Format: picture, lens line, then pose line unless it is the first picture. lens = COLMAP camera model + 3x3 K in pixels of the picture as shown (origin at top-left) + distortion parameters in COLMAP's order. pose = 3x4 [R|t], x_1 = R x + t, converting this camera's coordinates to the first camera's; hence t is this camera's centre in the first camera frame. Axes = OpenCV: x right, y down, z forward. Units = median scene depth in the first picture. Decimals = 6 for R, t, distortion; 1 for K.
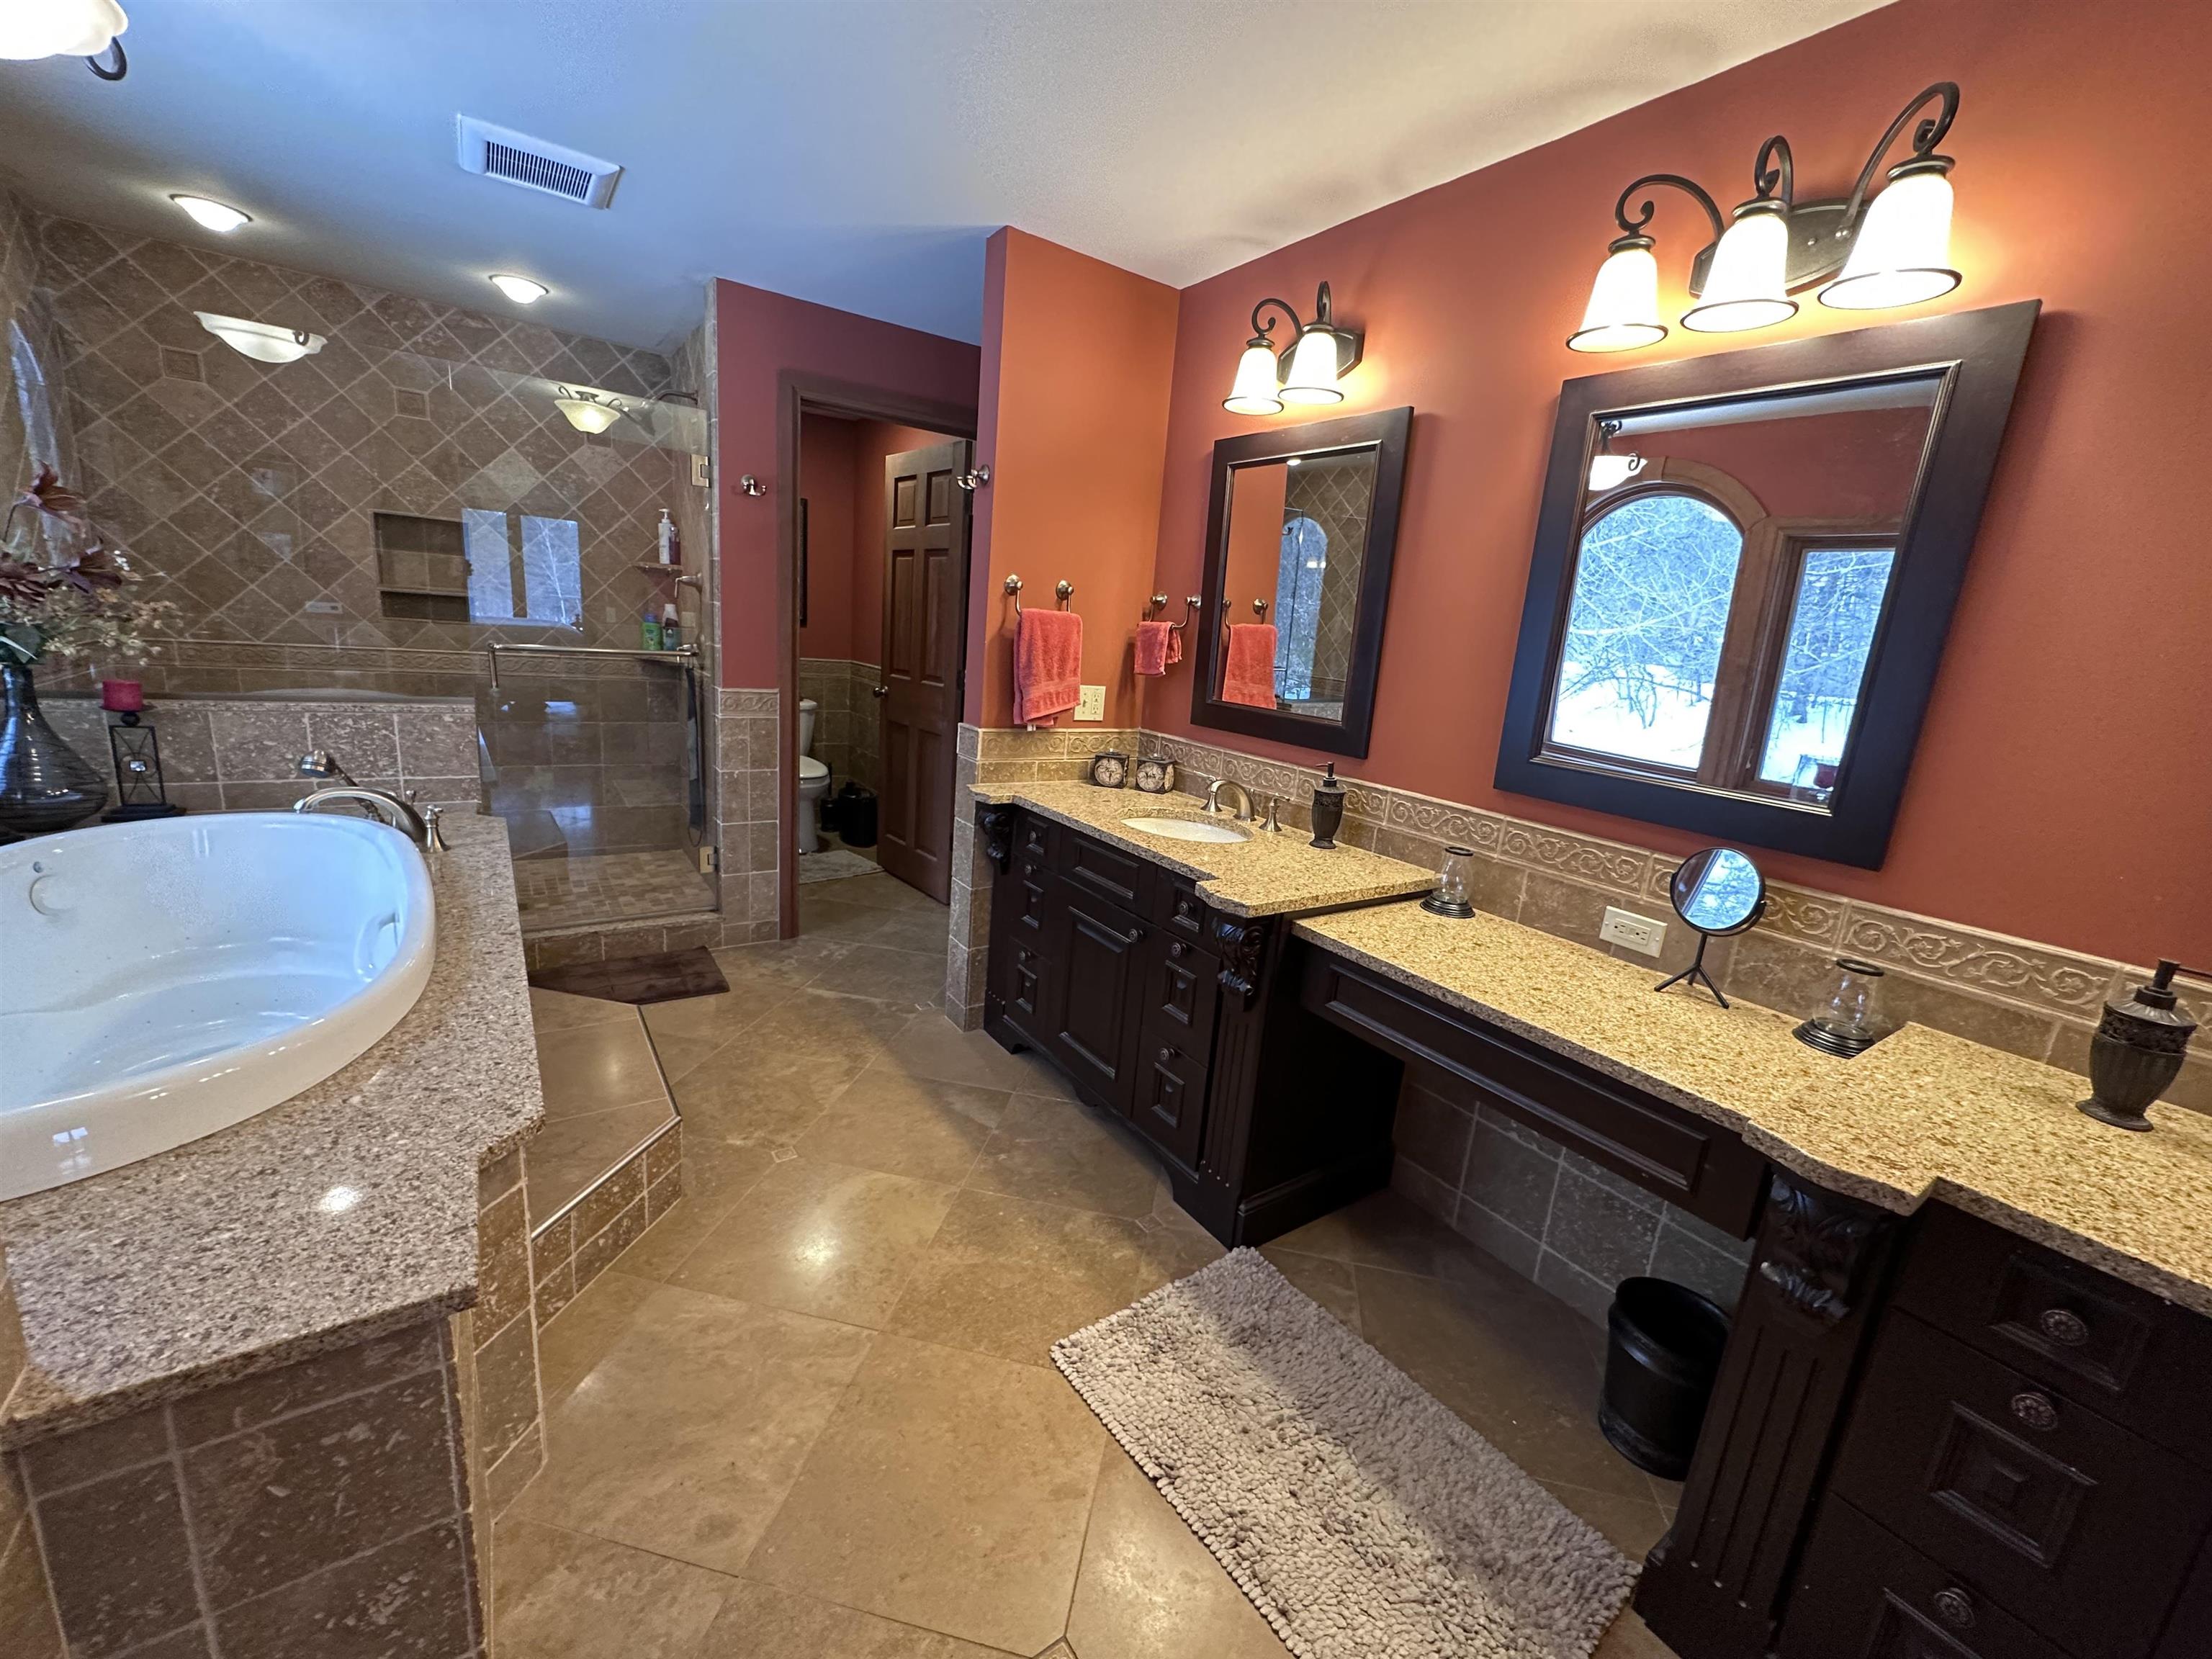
lens RADIAL K [[884.3, 0, 1108.3], [0, 884.3, 830.4], [0, 0, 1]] dist [-0.003705, 0.000820]
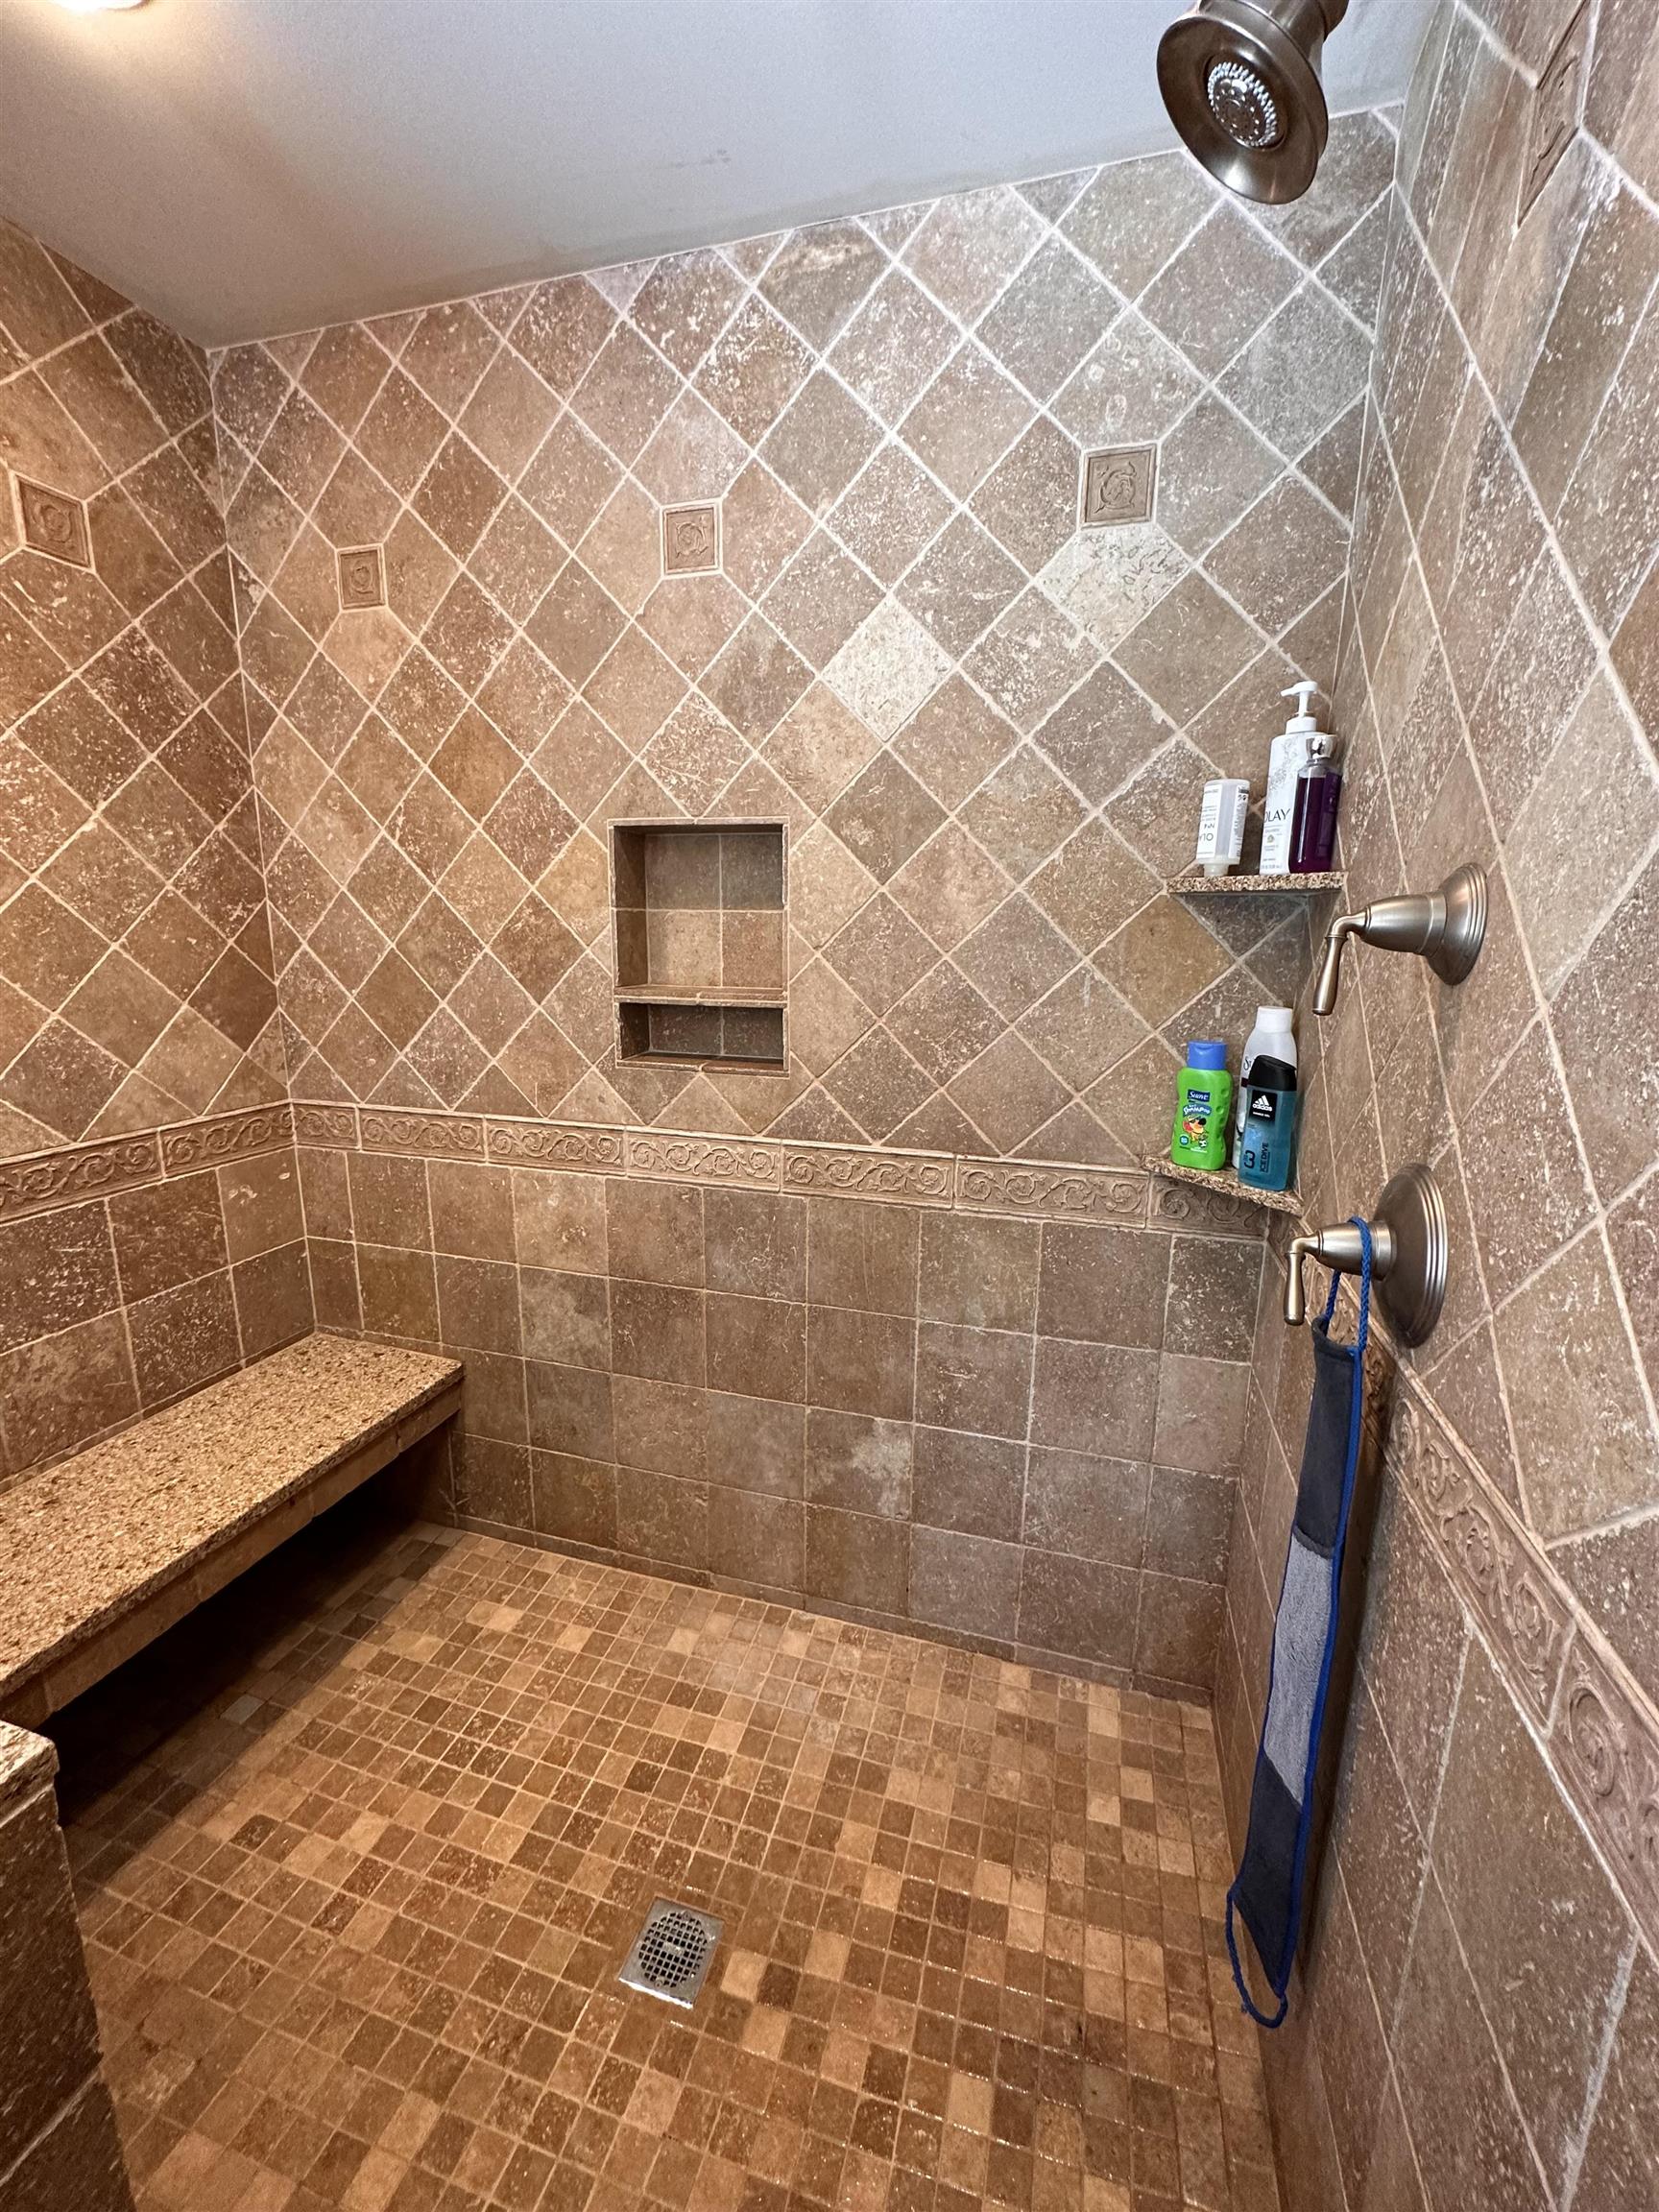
lens RADIAL K [[884.3, 0, 836.6], [0, 884.3, 1105.5], [0, 0, 1]] dist [-0.003705, 0.000820]
pose [[0.629597, 0.077695, -0.773027, -0.409956], [-0.138607, 0.990257, -0.013361, -0.229586], [0.764458, 0.115559, 0.634232, 0.807778]]
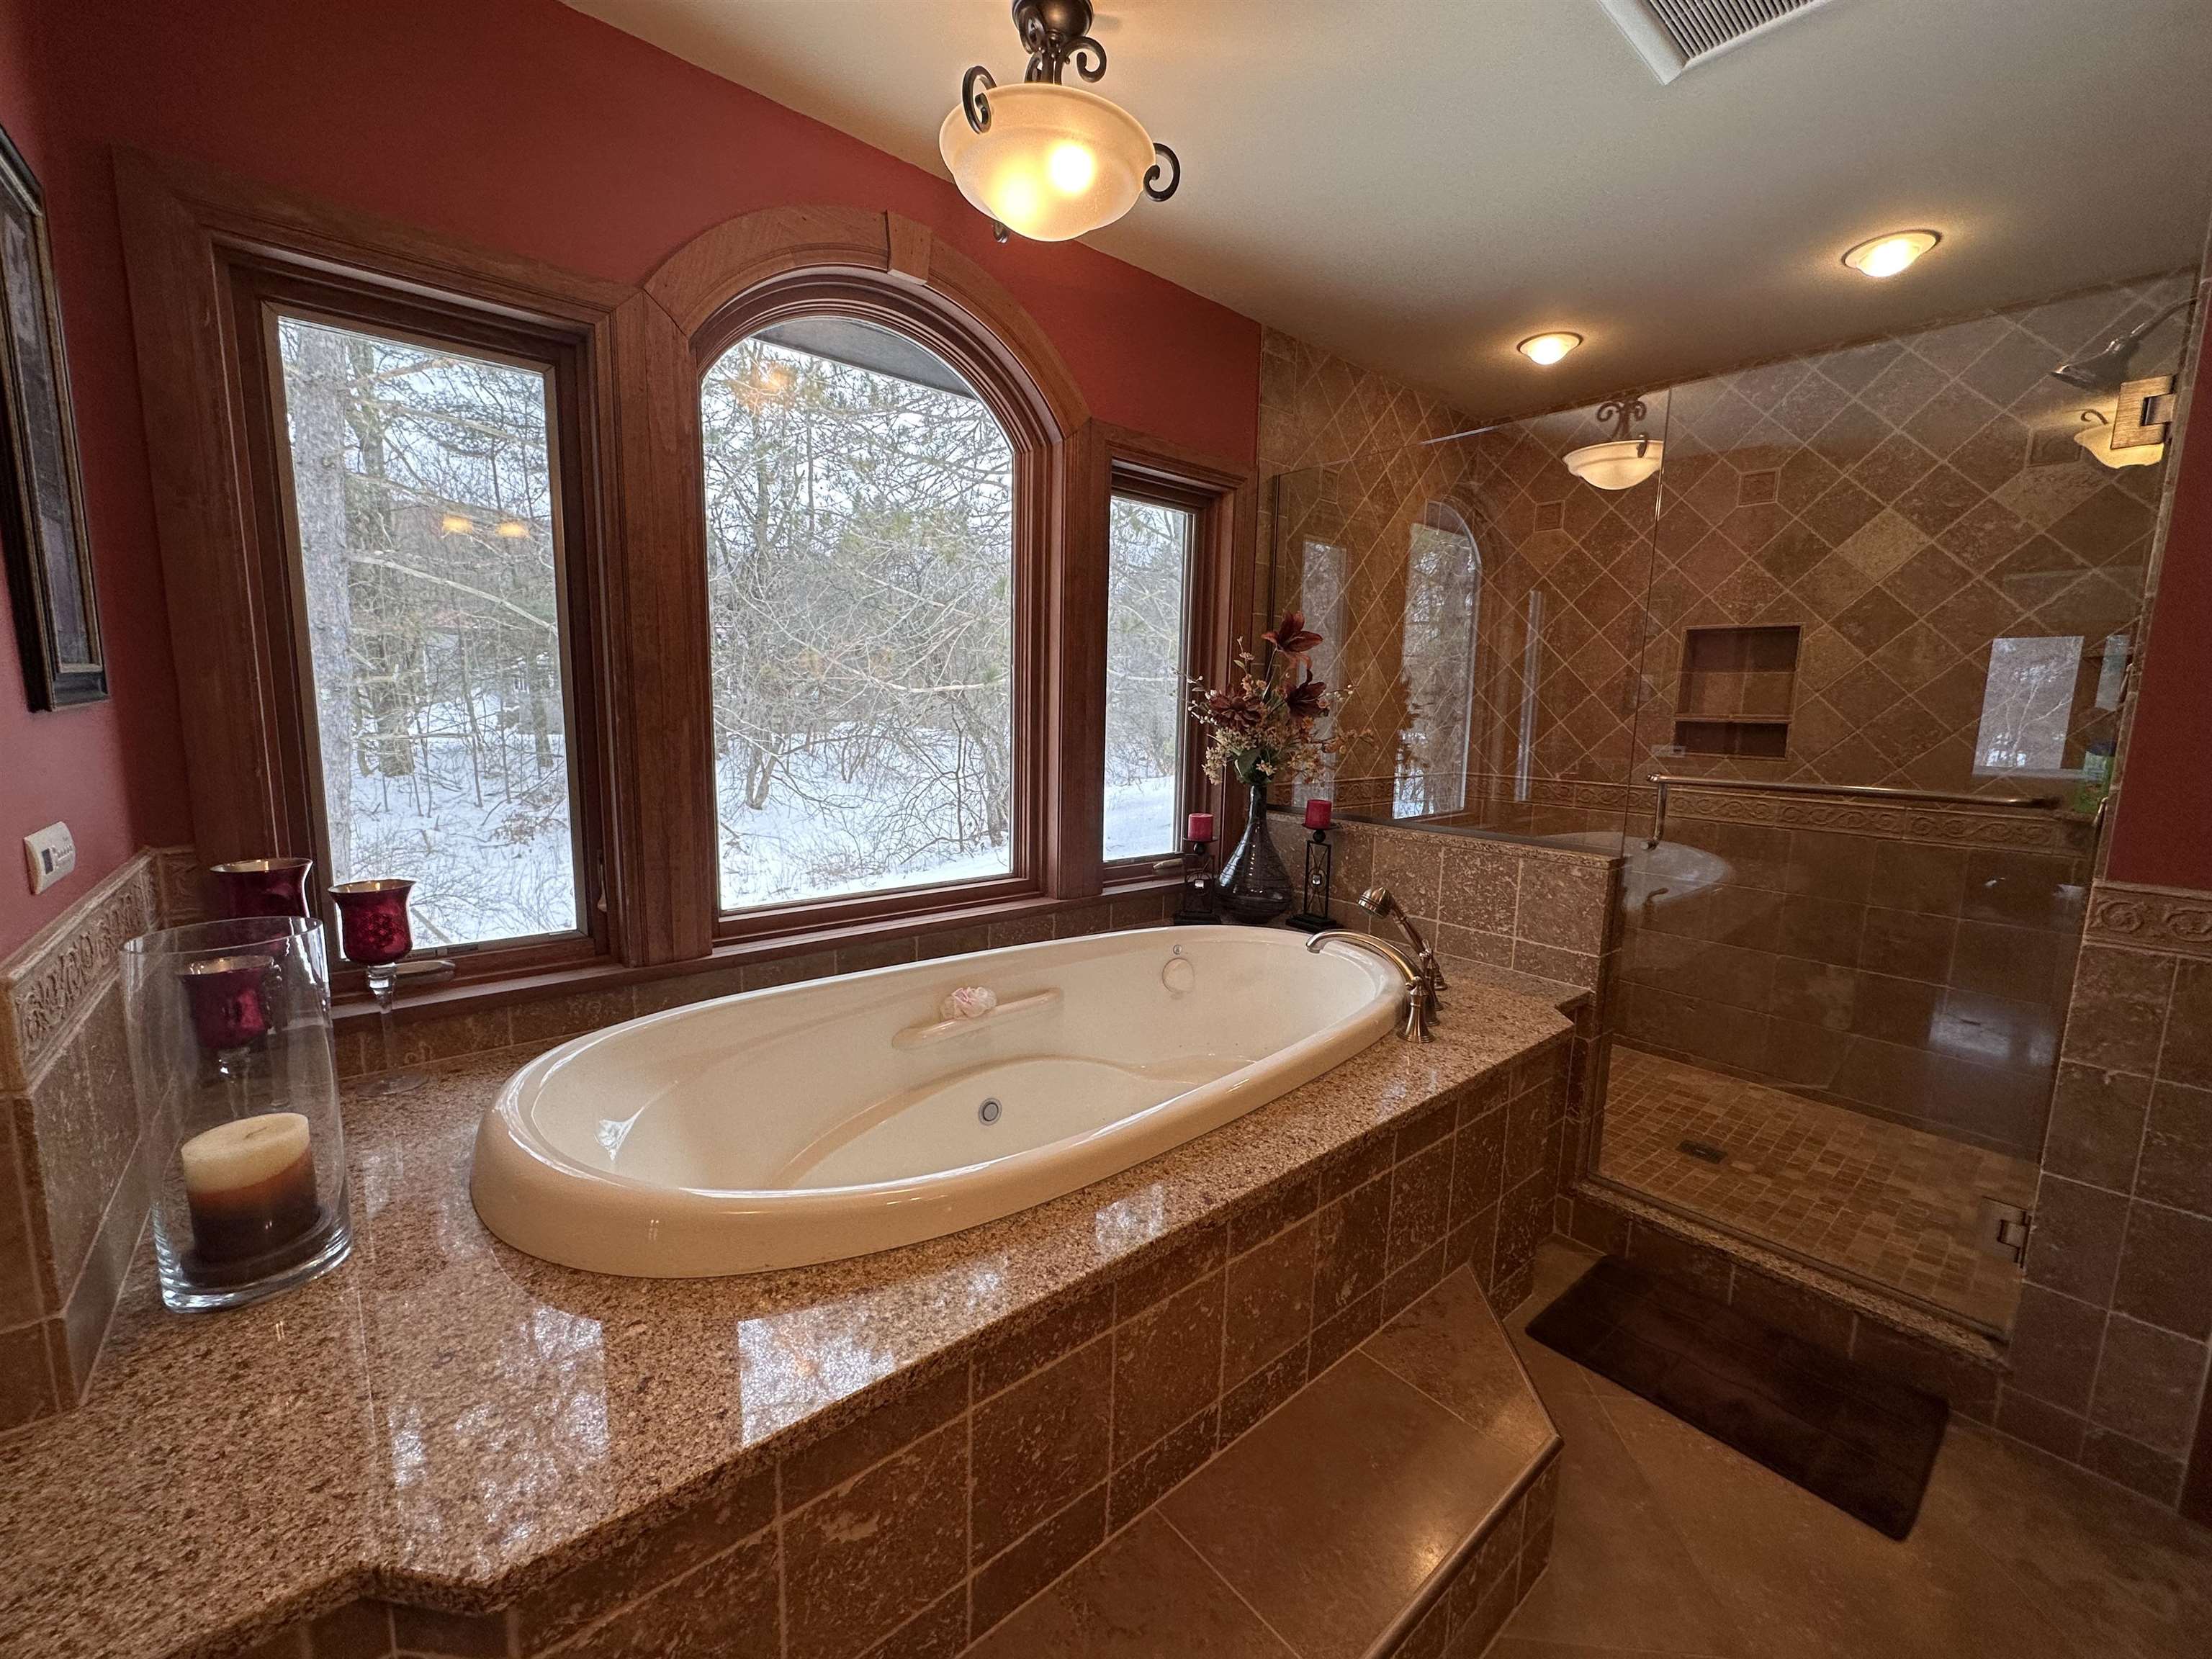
lens RADIAL K [[884.3, 0, 1108.1], [0, 884.3, 824.8], [0, 0, 1]] dist [-0.003705, 0.000820]
pose [[0.098479, 0.057148, -0.993497, -0.041129], [-0.240572, 0.970105, 0.031956, -0.073353], [0.965623, 0.235861, 0.109283, 0.411305]]
